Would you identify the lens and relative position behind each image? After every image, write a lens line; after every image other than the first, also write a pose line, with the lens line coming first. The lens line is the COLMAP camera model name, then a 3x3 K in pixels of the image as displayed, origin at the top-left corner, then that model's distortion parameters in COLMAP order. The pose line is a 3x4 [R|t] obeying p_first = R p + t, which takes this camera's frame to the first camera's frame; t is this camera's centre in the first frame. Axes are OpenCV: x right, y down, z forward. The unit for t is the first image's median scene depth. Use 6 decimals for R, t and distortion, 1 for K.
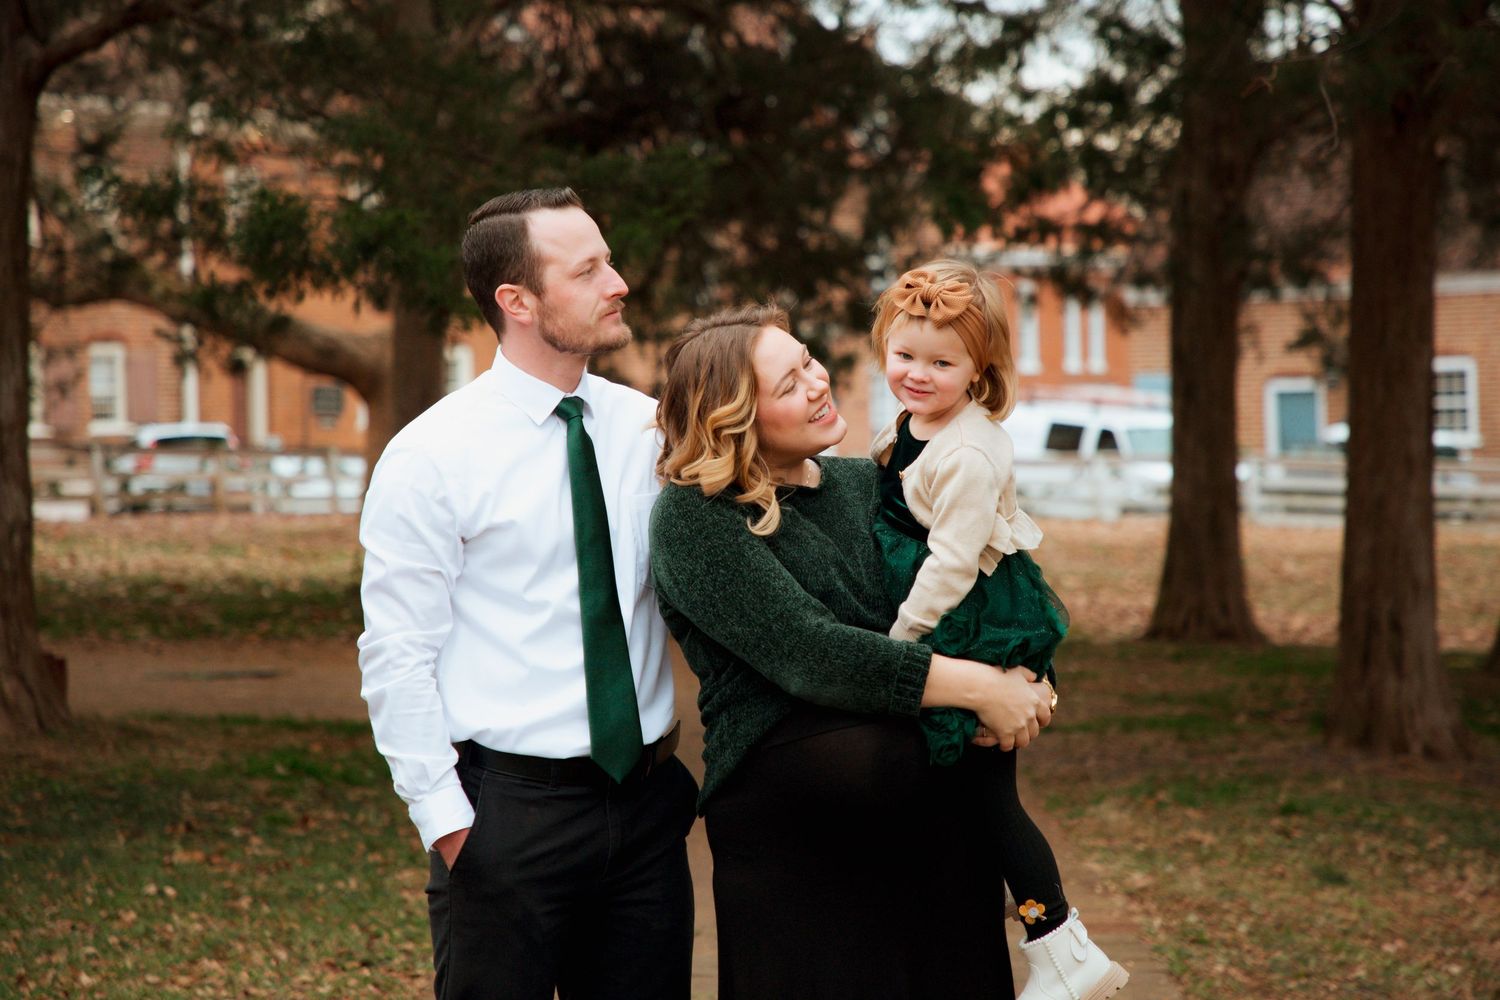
lens RADIAL K [[4376.7, 0, 801.6], [0, 4376.7, 424.5], [0, 0, 1]] dist [0.626984, -0.942079]
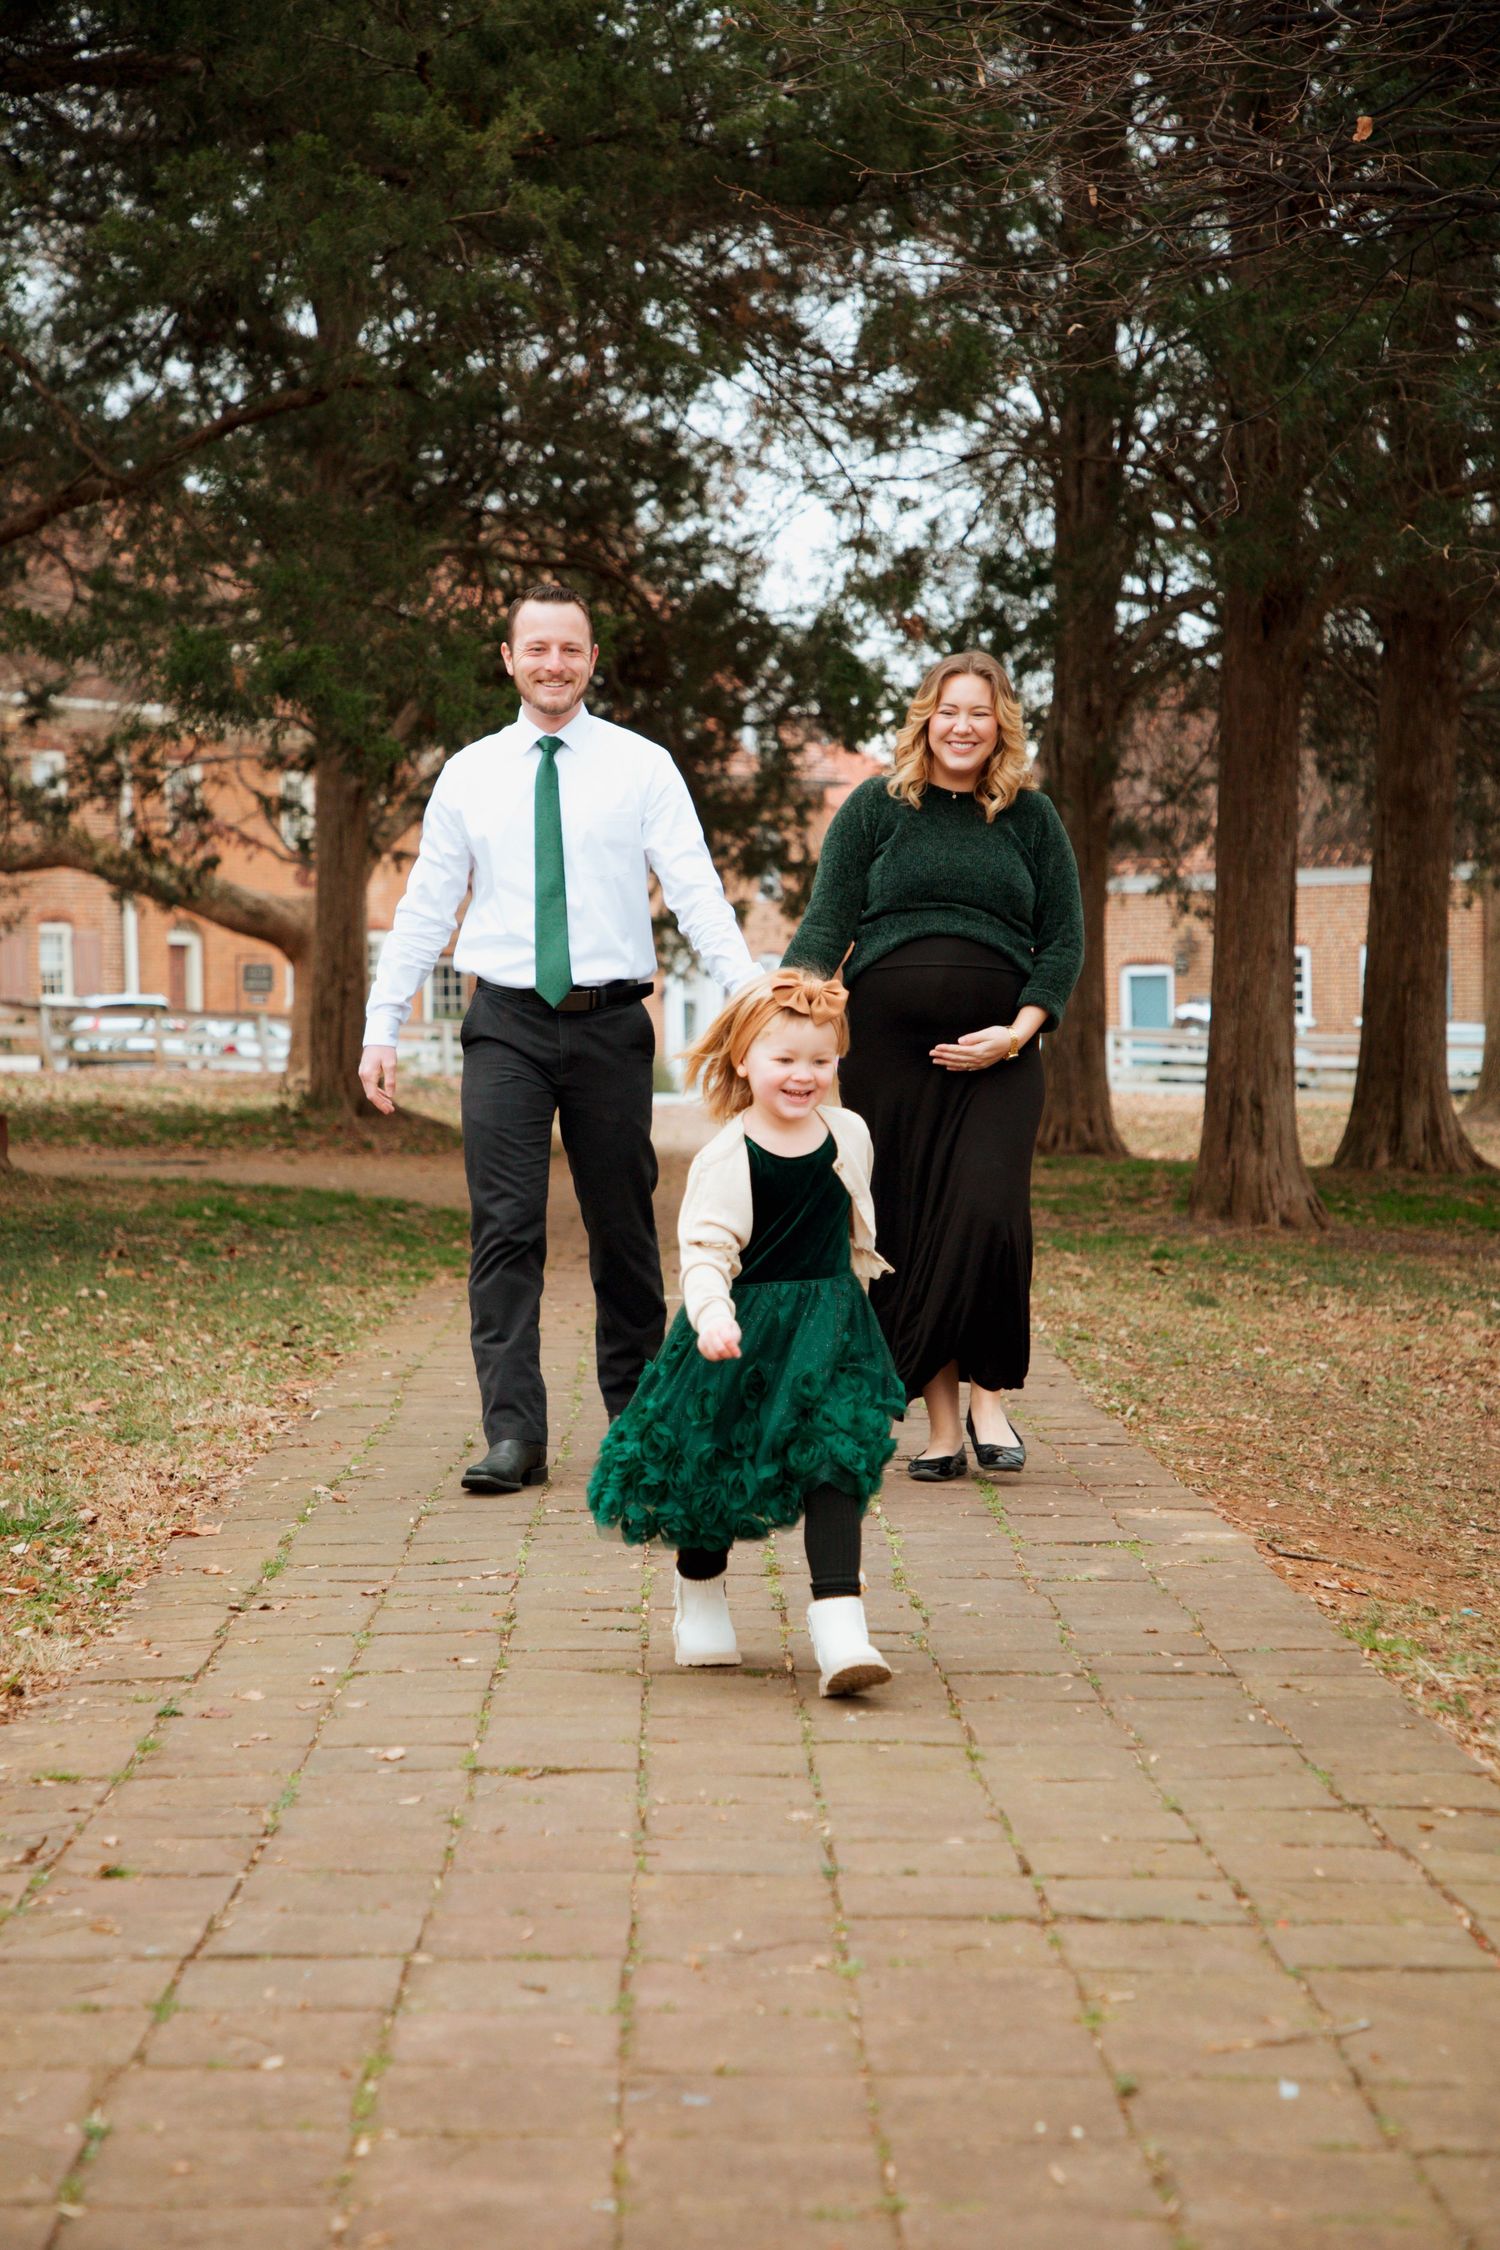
lens RADIAL K [[3927.8, 0, 750.1], [0, 3927.8, 1150.8], [0, 0, 1]] dist [0.308615, -0.123665]
pose [[0.999858, 0.005818, 0.015845, -0.003717], [-0.006050, 0.999874, 0.014658, 0.052052], [-0.015758, -0.014752, 0.999767, 0.060508]]
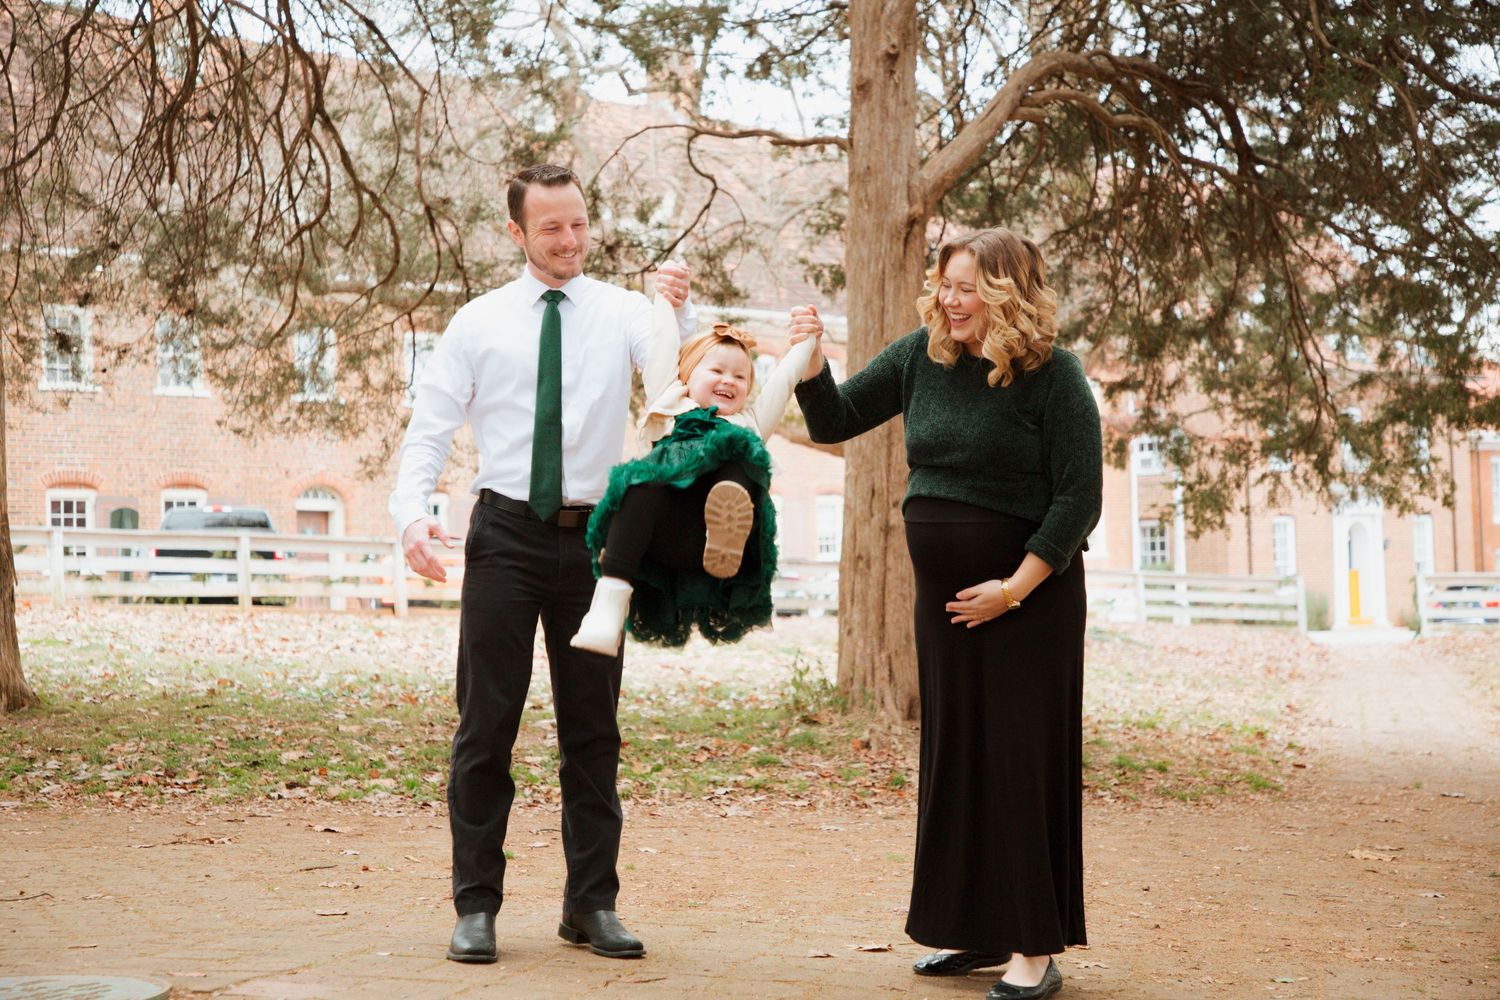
lens RADIAL K [[2618.6, 0, 750.0], [0, 2618.6, 500.0], [0, 0, 1]] dist [0.308615, -0.123665]
pose [[0.976061, -0.012647, -0.217130, -0.025843], [0.003199, 0.999035, -0.043809, 0.036114], [0.217474, 0.042066, 0.975159, 0.874253]]
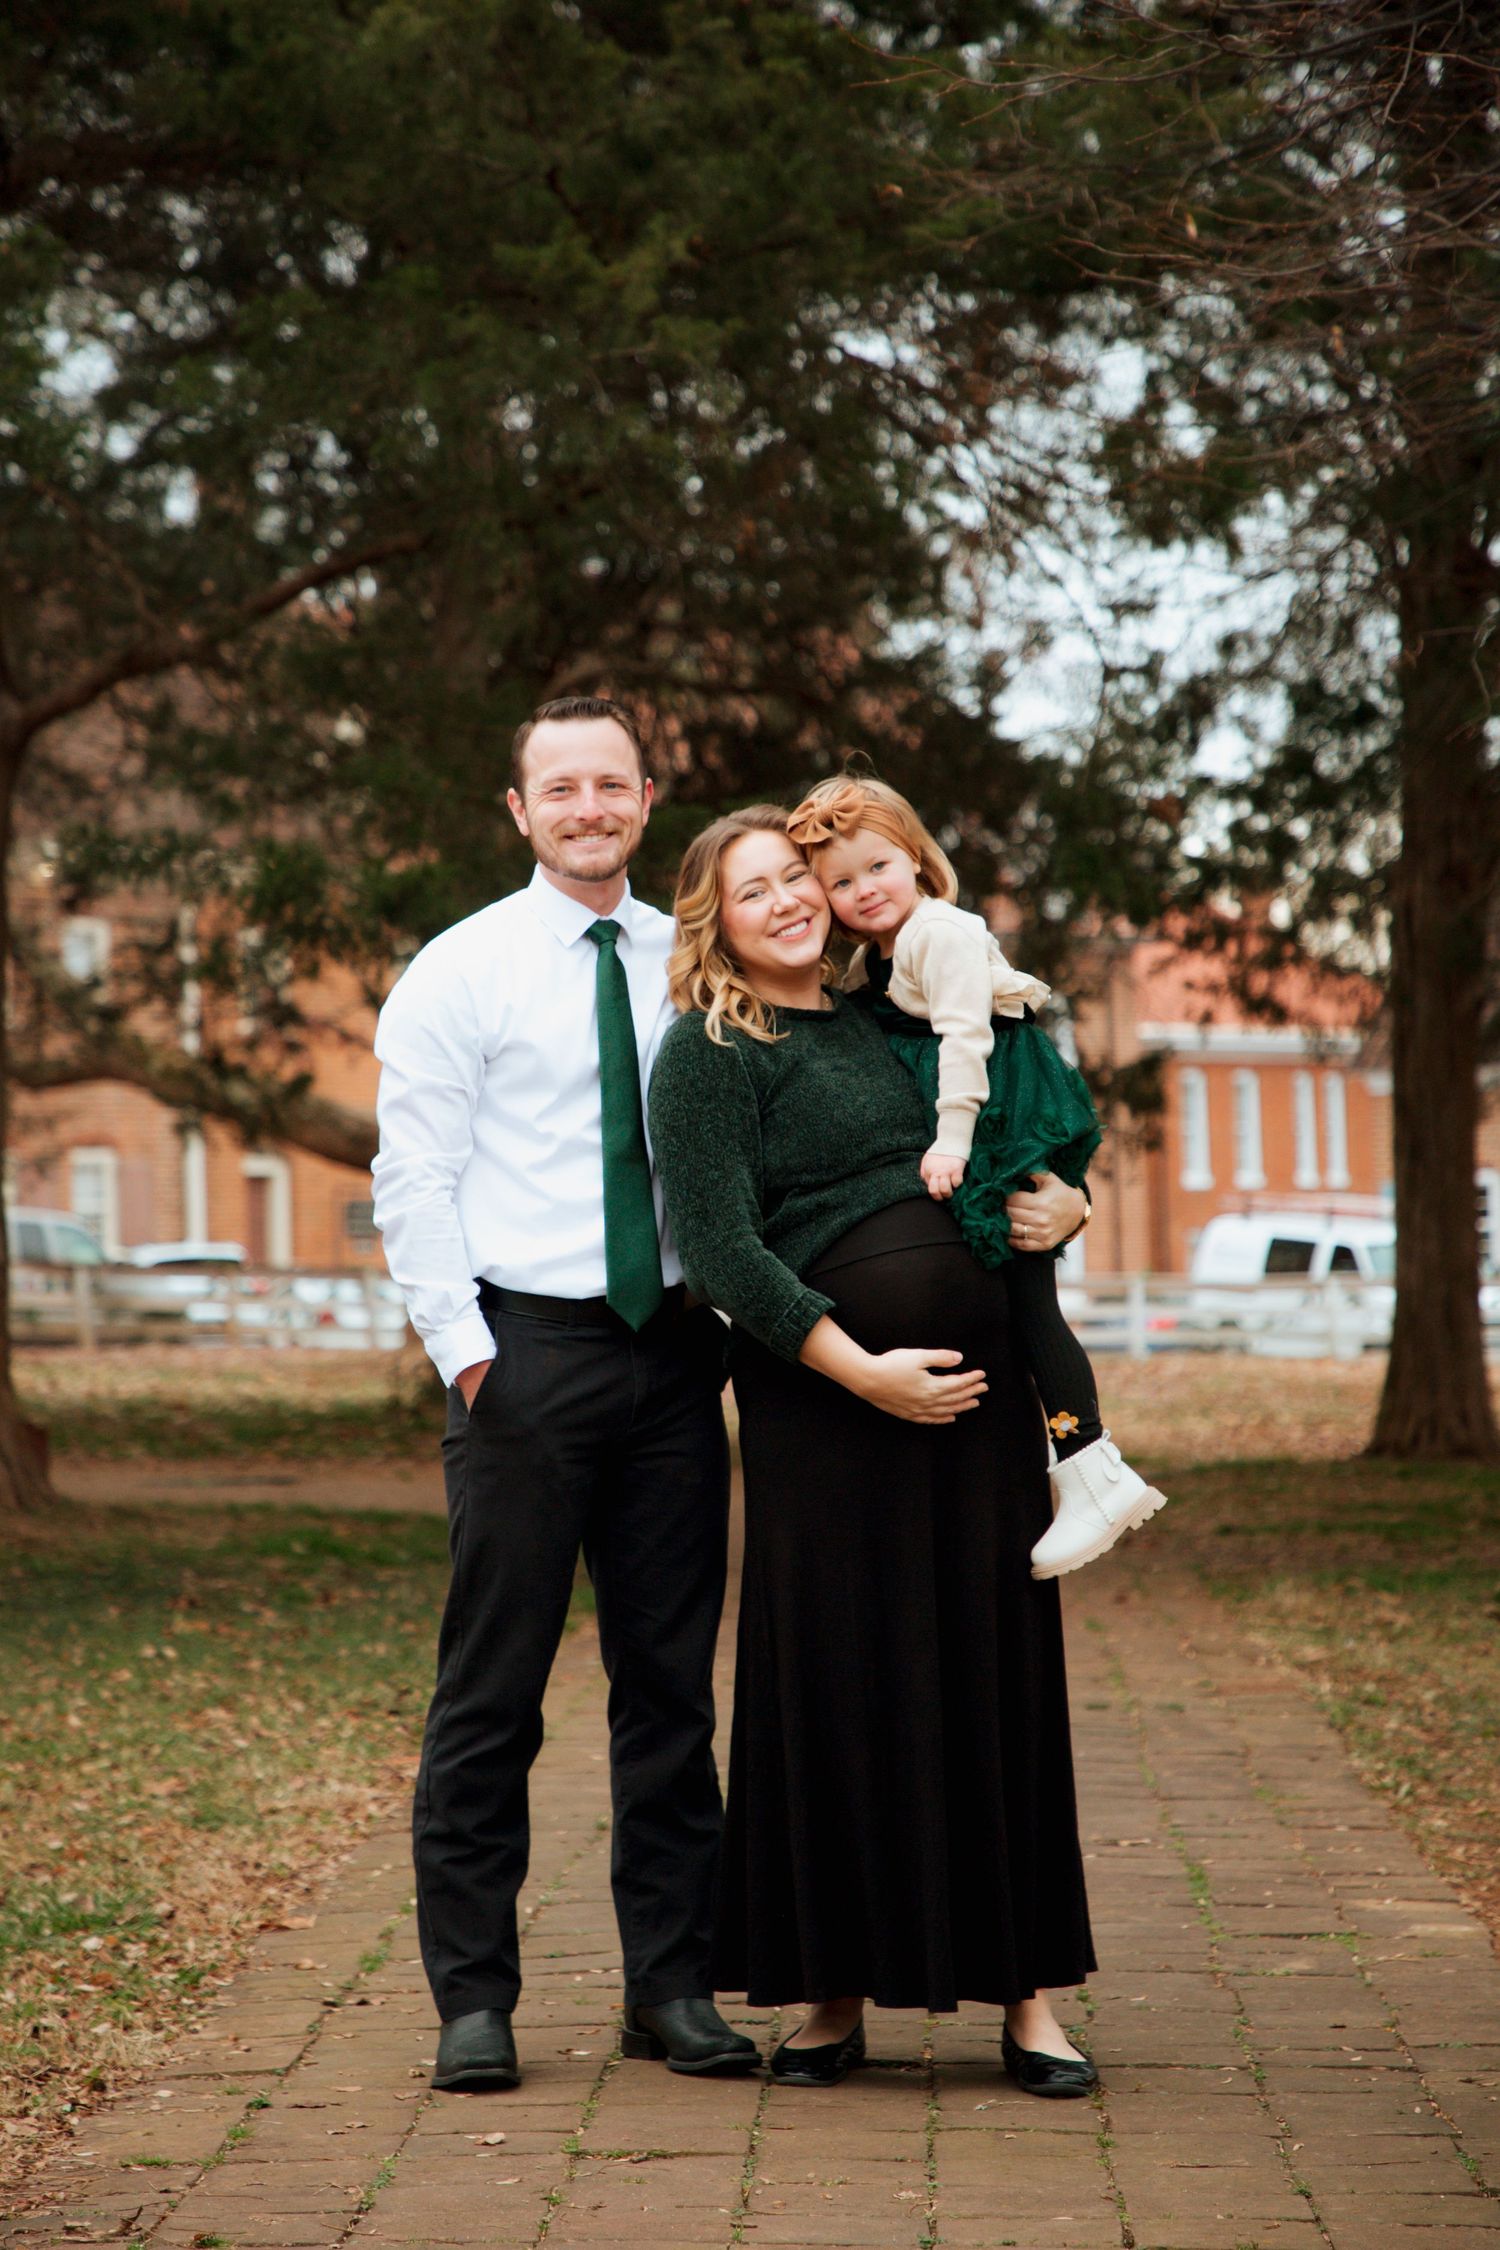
lens RADIAL K [[5780.4, 0, 734.2], [0, 5780.4, 1065.3], [0, 0, 1]] dist [0.551795, -0.097566]
pose [[0.998962, -0.006593, -0.045062, 0.016843], [0.004394, 0.998802, -0.048745, 0.043267], [0.045330, 0.048496, 0.997794, -0.113499]]
